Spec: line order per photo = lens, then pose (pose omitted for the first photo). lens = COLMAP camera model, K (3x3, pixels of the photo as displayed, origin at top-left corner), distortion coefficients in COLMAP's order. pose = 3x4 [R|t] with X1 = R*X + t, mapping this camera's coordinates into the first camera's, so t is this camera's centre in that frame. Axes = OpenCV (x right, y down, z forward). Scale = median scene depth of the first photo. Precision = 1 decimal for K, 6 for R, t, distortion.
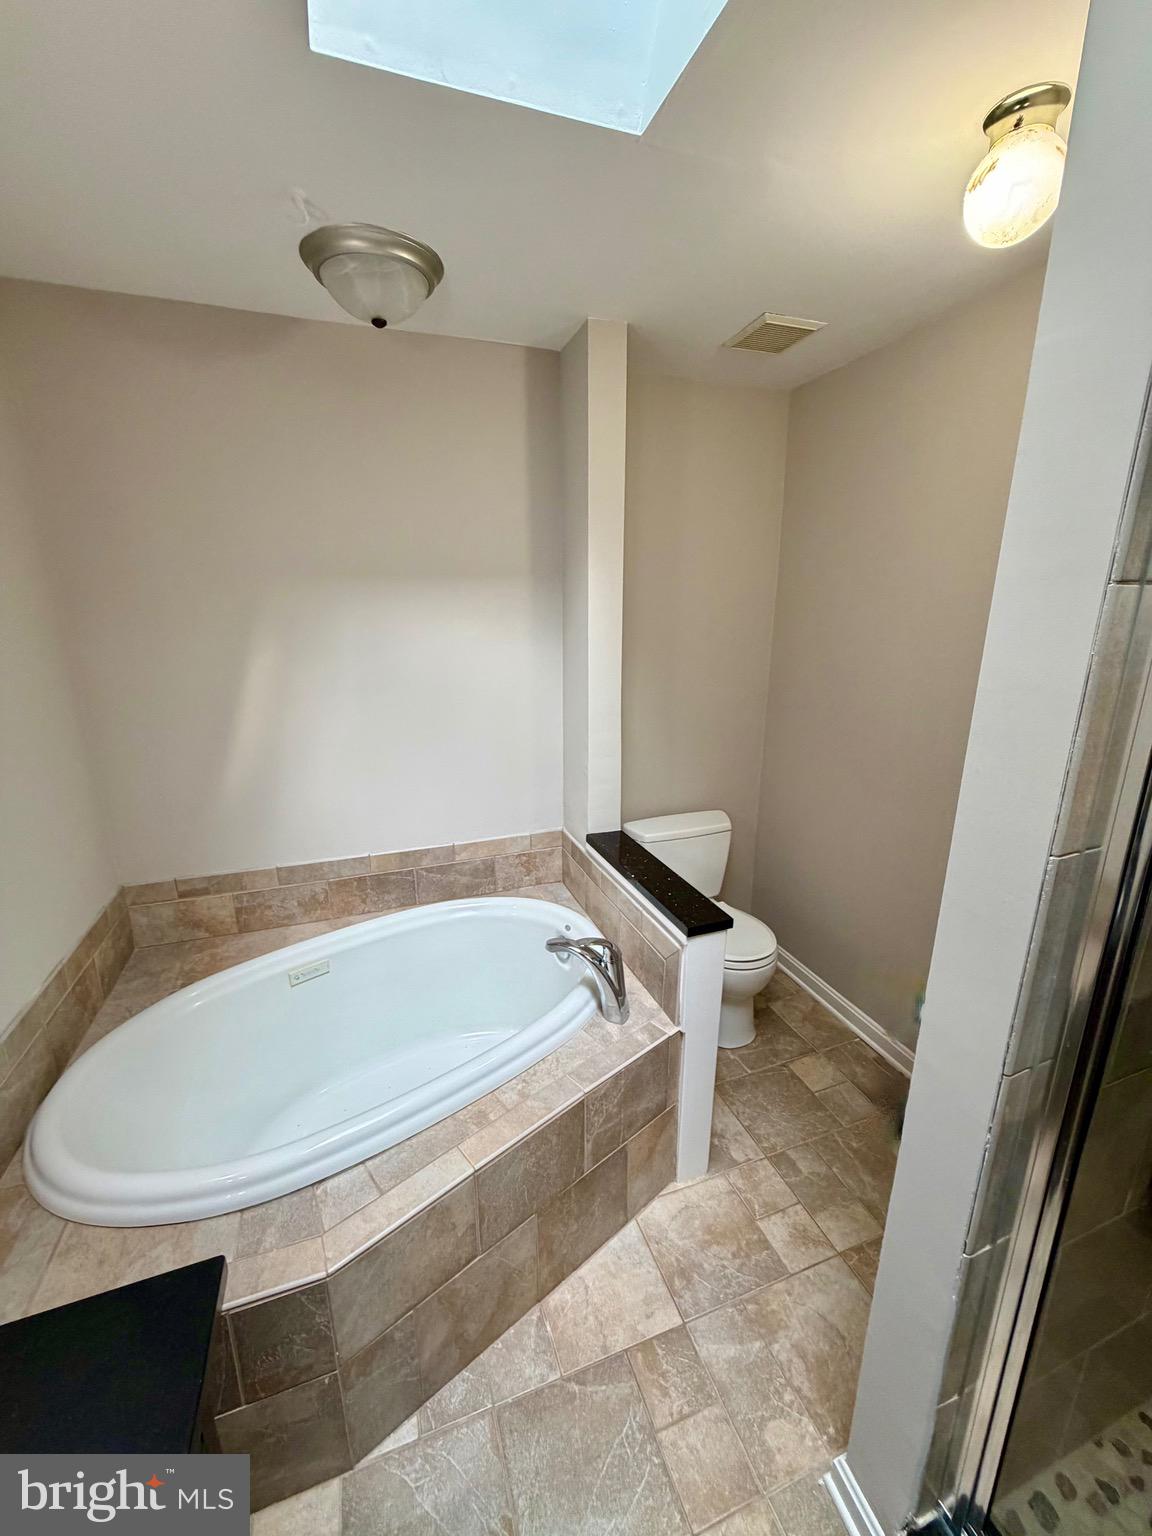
lens RADIAL K [[611.2, 0, 579.5], [0, 611.2, 770.2], [0, 0, 1]] dist [-0.000962, 0.000178]
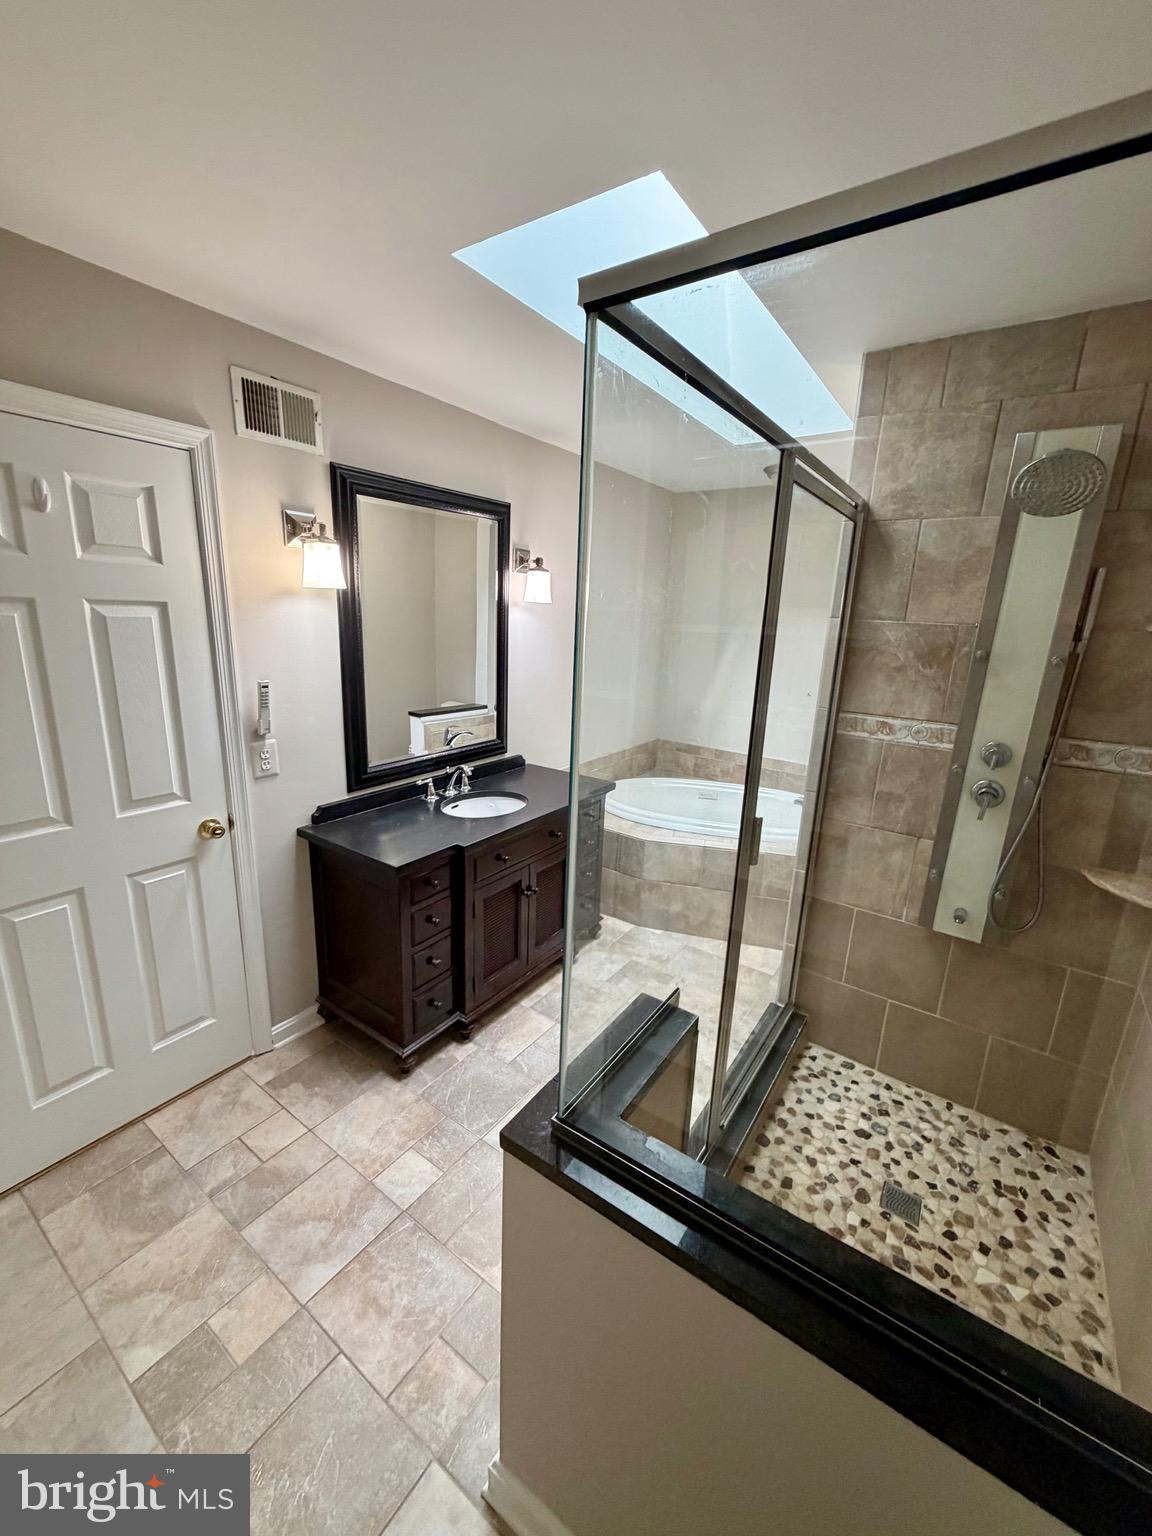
lens RADIAL K [[611.2, 0, 573.0], [0, 611.2, 768.4], [0, 0, 1]] dist [-0.000962, 0.000178]
pose [[0.567447, 0.227978, -0.791220, 1.365884], [-0.254029, 0.962505, 0.095147, 0.240782], [0.783245, 0.147002, 0.604084, -0.930736]]
